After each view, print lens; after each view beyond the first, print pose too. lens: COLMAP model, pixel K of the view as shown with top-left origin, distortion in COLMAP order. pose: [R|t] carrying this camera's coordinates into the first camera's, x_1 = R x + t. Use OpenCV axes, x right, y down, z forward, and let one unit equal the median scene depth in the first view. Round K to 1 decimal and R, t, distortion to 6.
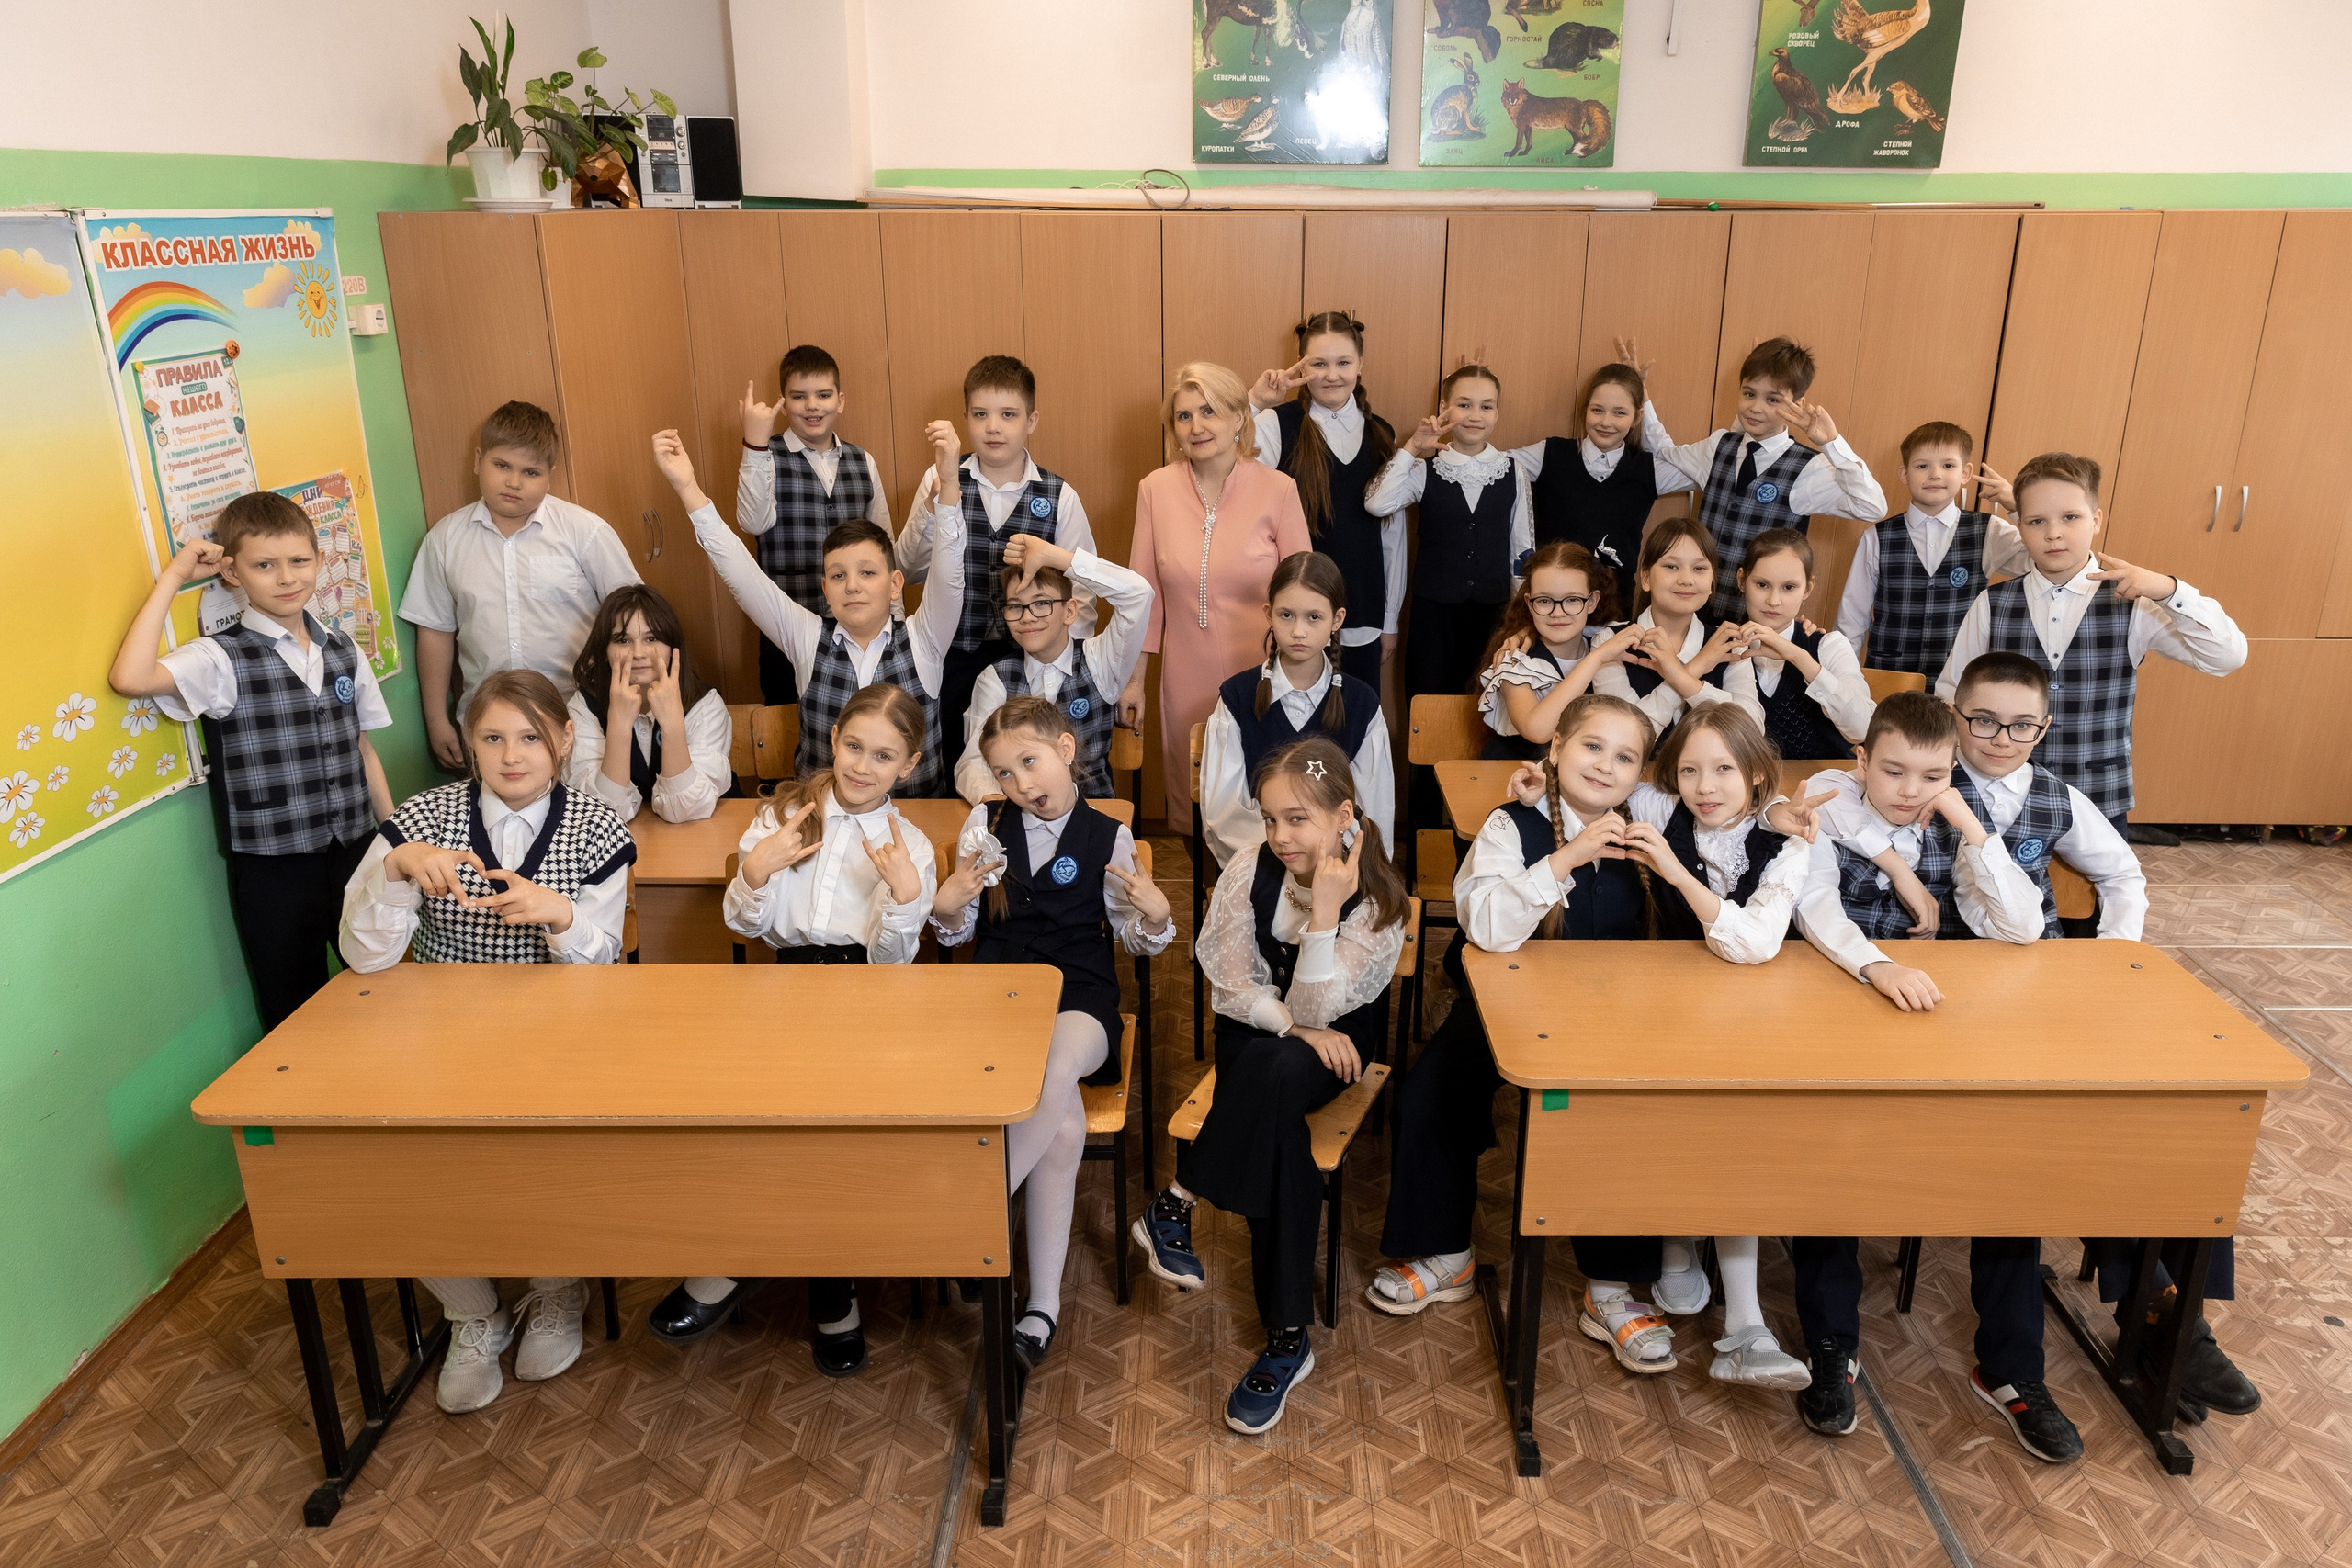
lens RADIAL K [[1643.6, 0, 1217.6], [0, 1643.6, 741.5], [0, 0, 1]] dist [0.000211, 0.000459]
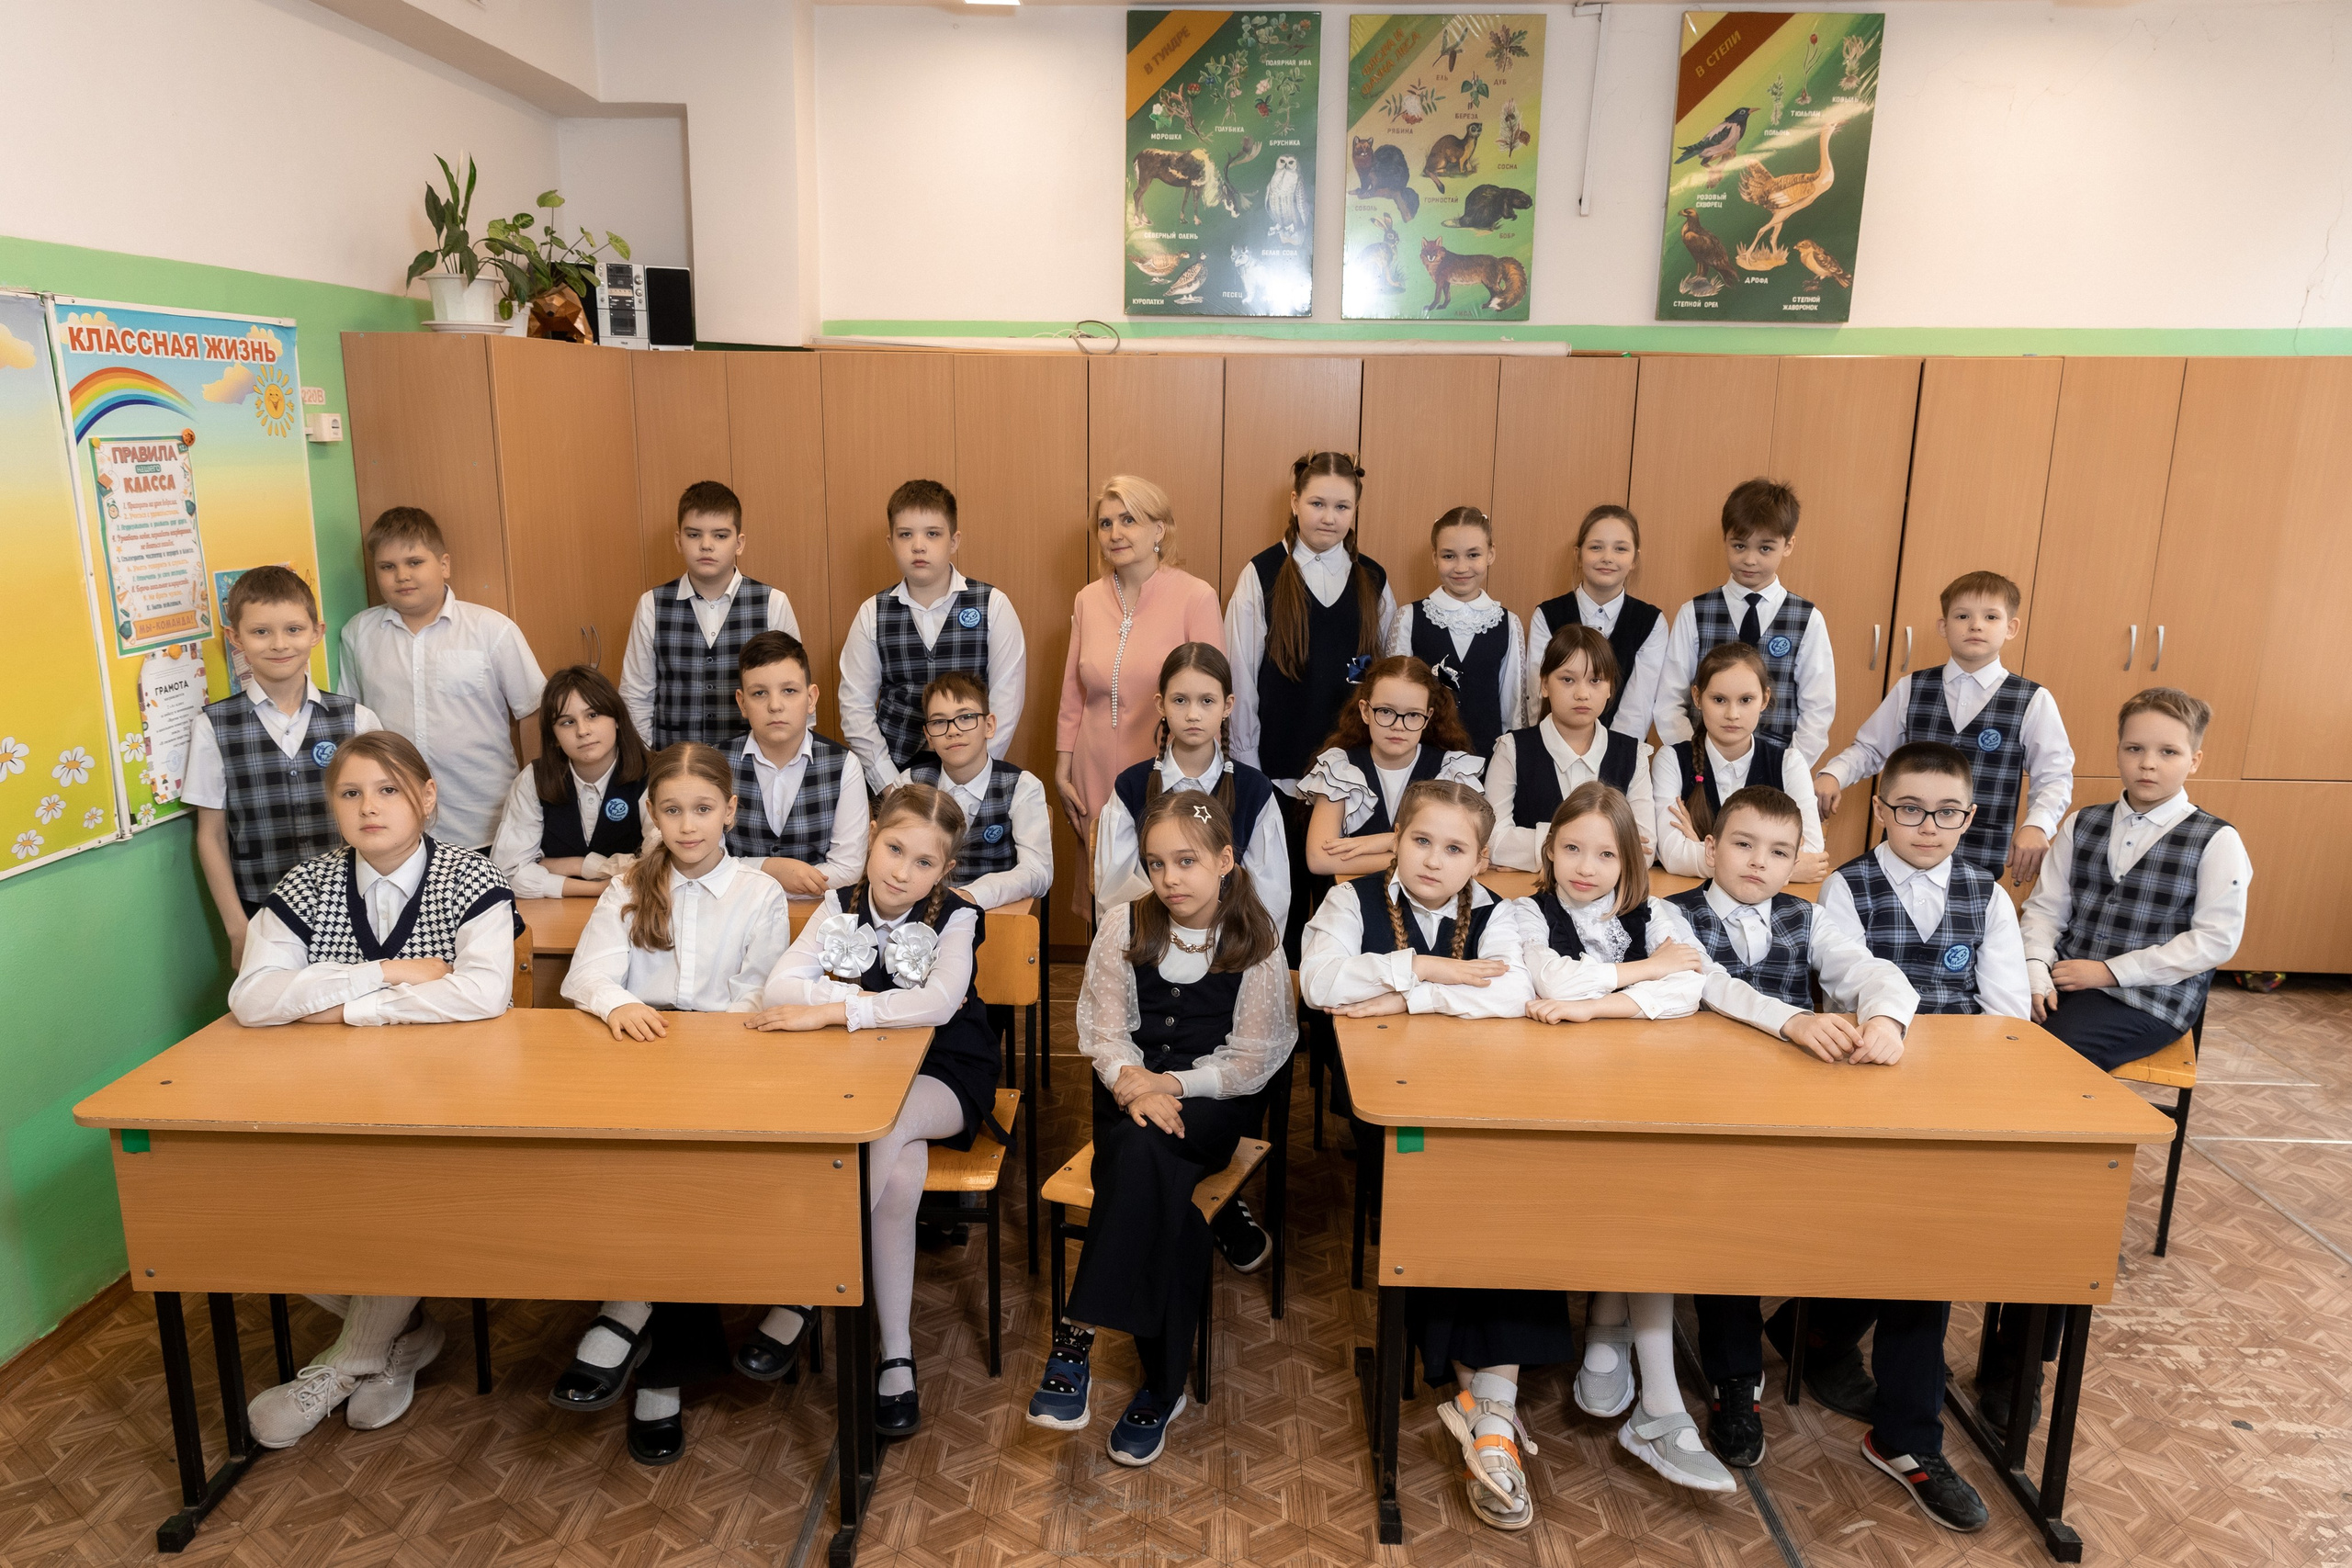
lens RADIAL K [[1640.8, 0, 1140.5], [0, 1640.8, 795.0], [0, 0, 1]] dist [-0.000331, 0.001224]
pose [[0.999322, 0.013915, -0.034091, 0.059916], [-0.017097, 0.995338, -0.094916, 0.087289], [0.032611, 0.095435, 0.994901, -0.015959]]
